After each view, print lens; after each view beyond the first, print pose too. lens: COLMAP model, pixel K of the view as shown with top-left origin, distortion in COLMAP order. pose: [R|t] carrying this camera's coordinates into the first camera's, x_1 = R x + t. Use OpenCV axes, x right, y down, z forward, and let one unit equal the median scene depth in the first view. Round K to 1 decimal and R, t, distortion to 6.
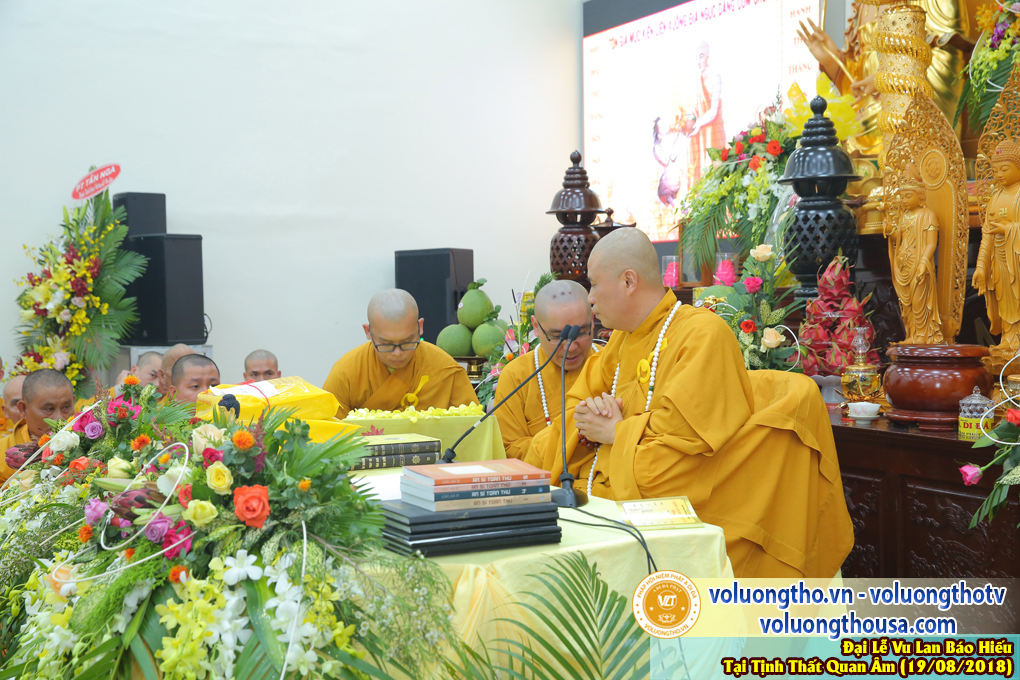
lens RADIAL K [[1378.3, 0, 513.9], [0, 1378.3, 339.2], [0, 0, 1]] dist [0.088491, 0.000000]
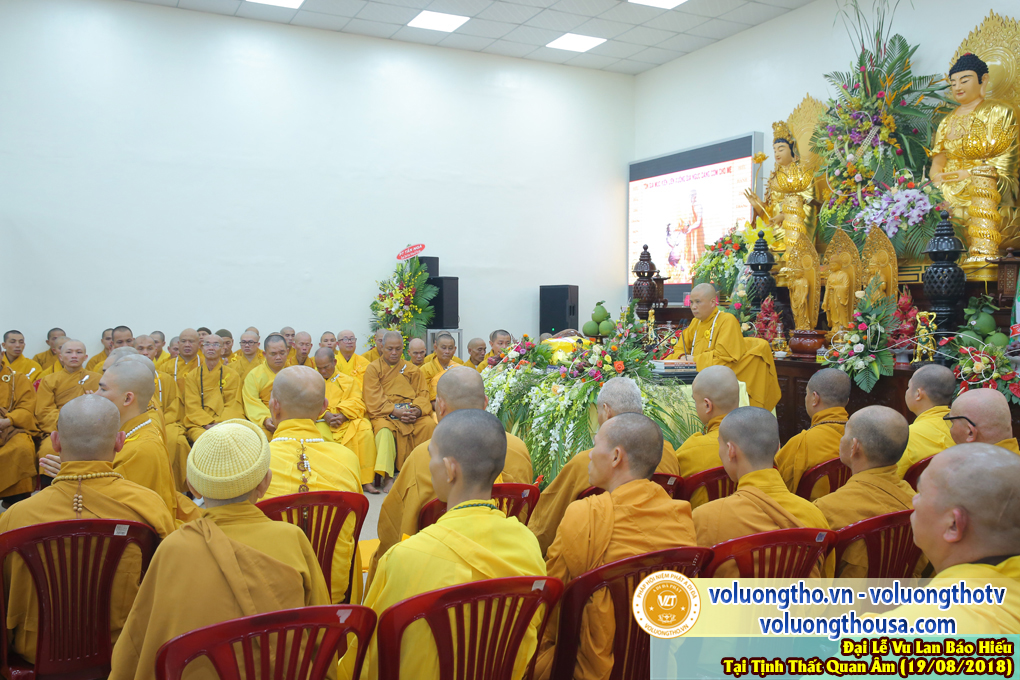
lens RADIAL K [[882.9, 0, 509.4], [0, 882.9, 340.1], [0, 0, 1]] dist [-0.053777, -0.006772]
pose [[0.999702, 0.020300, -0.013562, -0.206716], [-0.020246, 0.999787, 0.004052, 0.023444], [0.013641, -0.003776, 0.999900, -0.581118]]
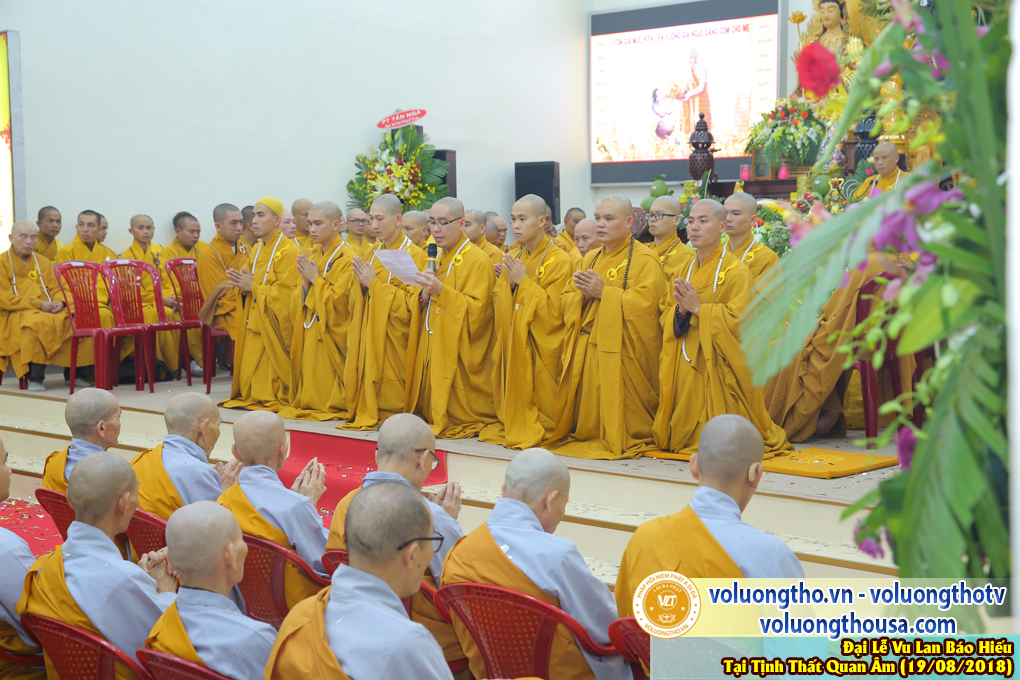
lens RADIAL K [[1549.7, 0, 508.9], [0, 1549.7, 339.6], [0, 0, 1]] dist [0.180889, 0.000000]
pose [[0.937327, -0.018625, 0.347953, -1.404278], [0.006150, 0.999299, 0.036925, 0.153592], [-0.348397, -0.032471, 0.936785, -1.468035]]
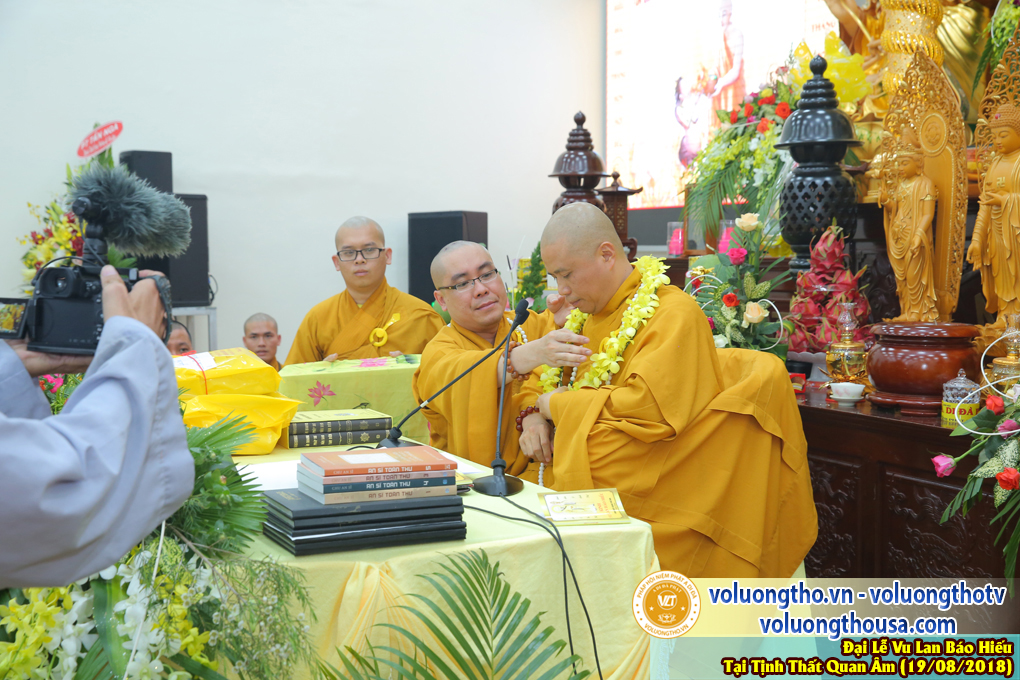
lens RADIAL K [[1378.3, 0, 511.6], [0, 1378.3, 336.0], [0, 0, 1]] dist [0.088491, 0.000000]
pose [[0.999044, 0.014275, -0.041331, 0.053241], [-0.013176, 0.999556, 0.026733, -0.007183], [0.041694, -0.026163, 0.998788, 0.043188]]
